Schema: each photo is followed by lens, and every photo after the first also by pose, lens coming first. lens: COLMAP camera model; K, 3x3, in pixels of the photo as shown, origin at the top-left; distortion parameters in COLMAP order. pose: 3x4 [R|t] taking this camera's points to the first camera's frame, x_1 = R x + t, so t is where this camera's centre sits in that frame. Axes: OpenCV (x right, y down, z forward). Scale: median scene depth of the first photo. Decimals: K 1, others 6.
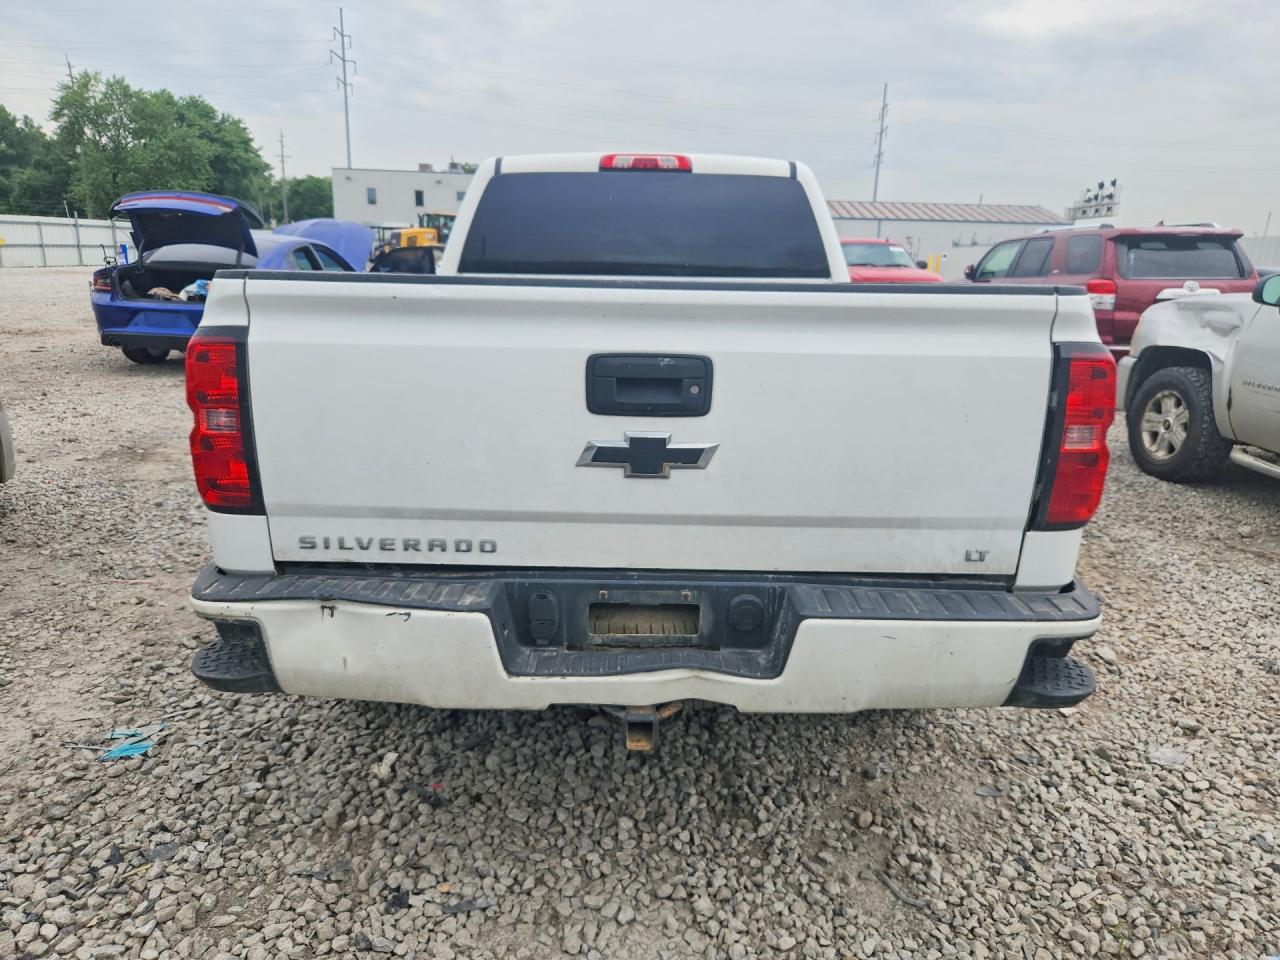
lens RADIAL K [[864.2, 0, 640.0], [0, 864.2, 480.0], [0, 0, 1]] dist [0.063724, -0.045798]
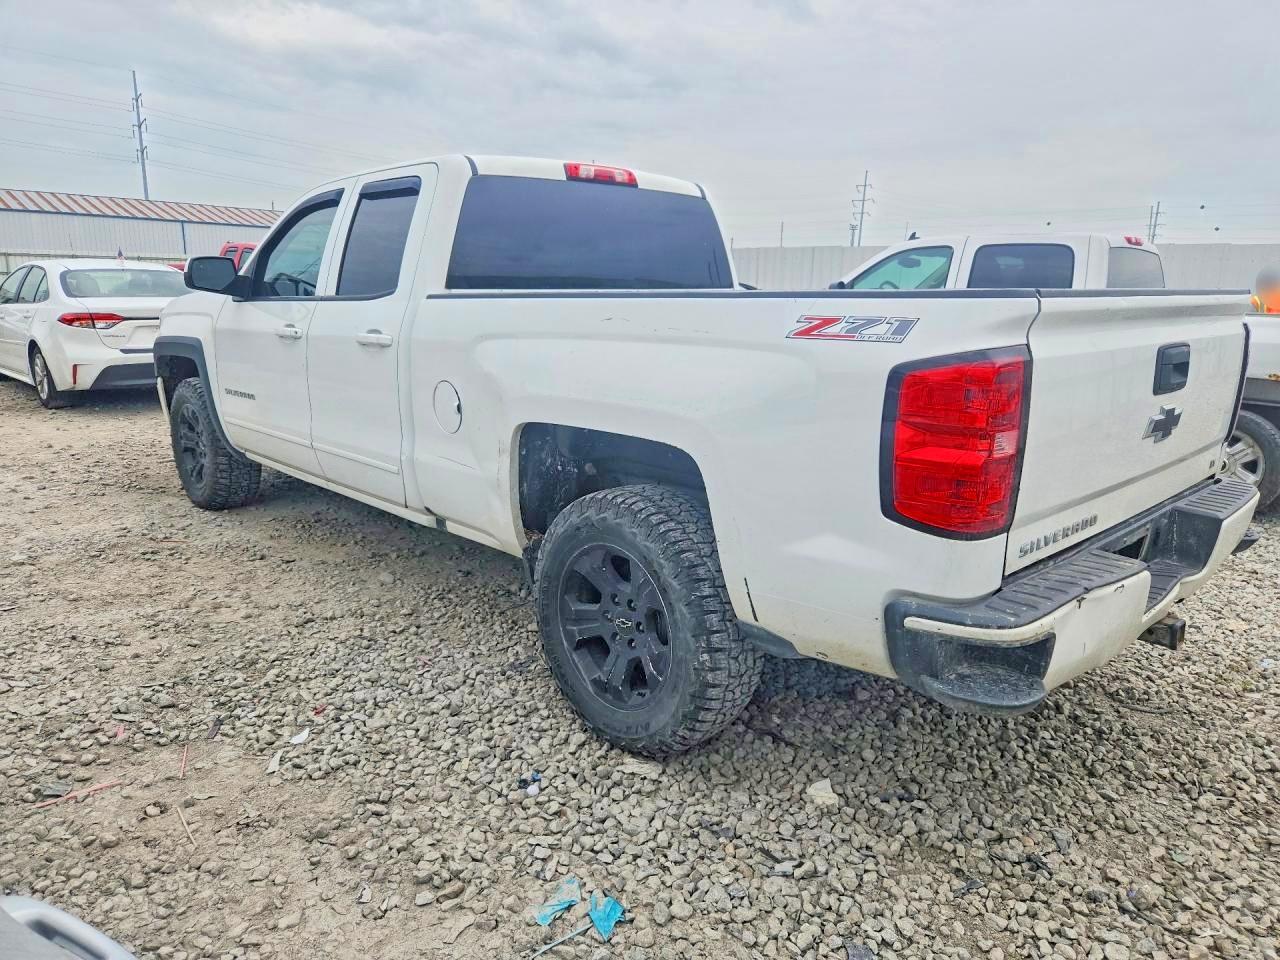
lens RADIAL K [[864.2, 0, 640.0], [0, 864.2, 480.0], [0, 0, 1]] dist [0.063724, -0.045798]
pose [[0.719244, -0.164182, 0.675080, -0.654092], [0.169277, 0.983806, 0.058915, -0.069619], [-0.673820, 0.071901, 0.735389, 0.253027]]
